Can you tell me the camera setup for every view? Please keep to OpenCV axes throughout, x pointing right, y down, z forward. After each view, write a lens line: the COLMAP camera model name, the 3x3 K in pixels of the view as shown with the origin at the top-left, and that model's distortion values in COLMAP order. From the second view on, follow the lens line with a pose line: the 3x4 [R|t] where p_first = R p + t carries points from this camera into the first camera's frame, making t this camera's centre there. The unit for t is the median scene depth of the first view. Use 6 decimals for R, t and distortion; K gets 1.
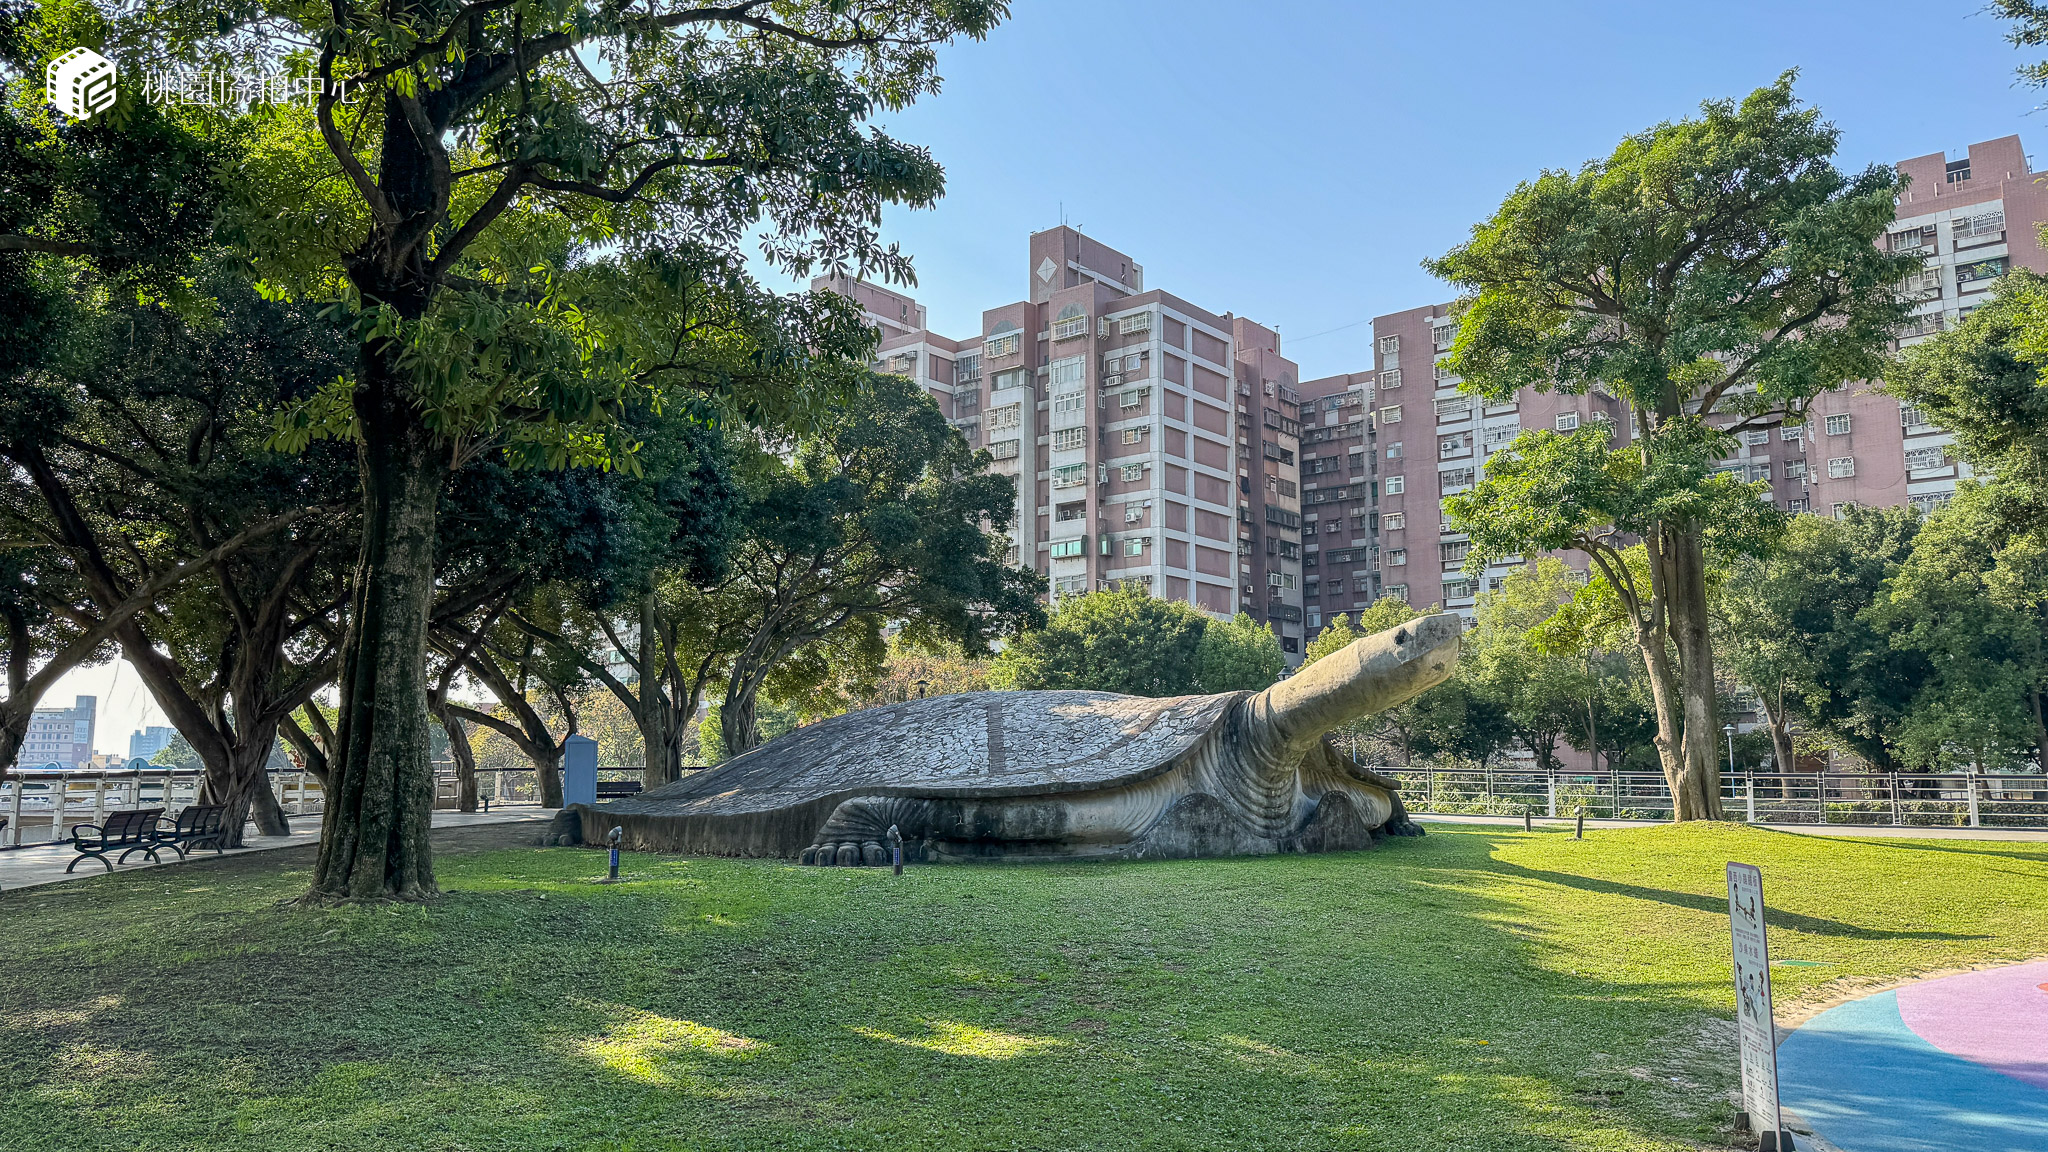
lens RADIAL K [[1406.1, 0, 1003.5], [0, 1406.1, 581.0], [0, 0, 1]] dist [0.060015, -0.068680]
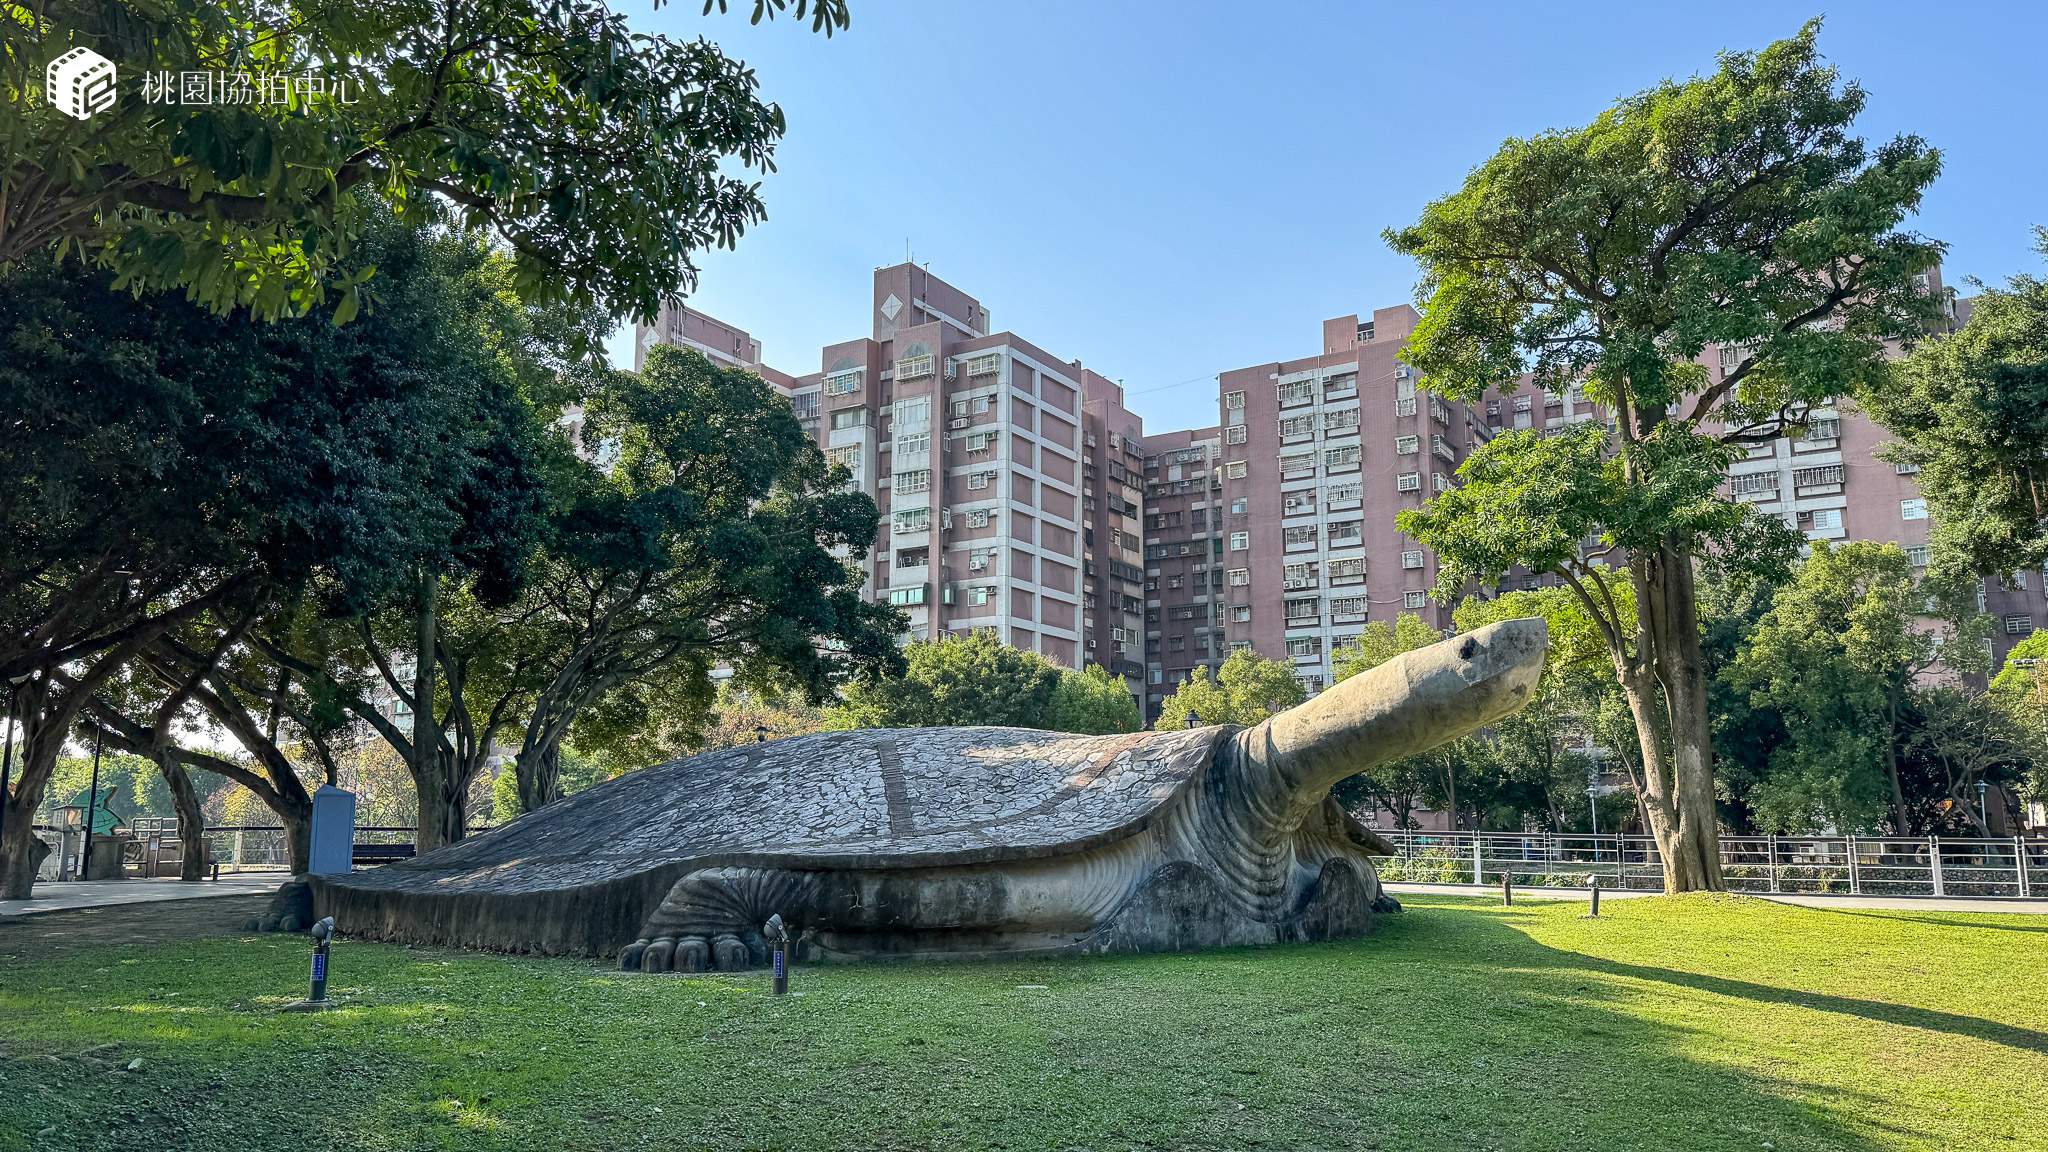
lens RADIAL K [[1406.1, 0, 1015.3], [0, 1406.1, 591.8], [0, 0, 1]] dist [0.060015, -0.068680]
pose [[0.990954, 0.024605, 0.131928, -0.020932], [-0.019987, 0.999144, -0.036218, 0.017108], [-0.132707, 0.033253, 0.990597, 0.124368]]
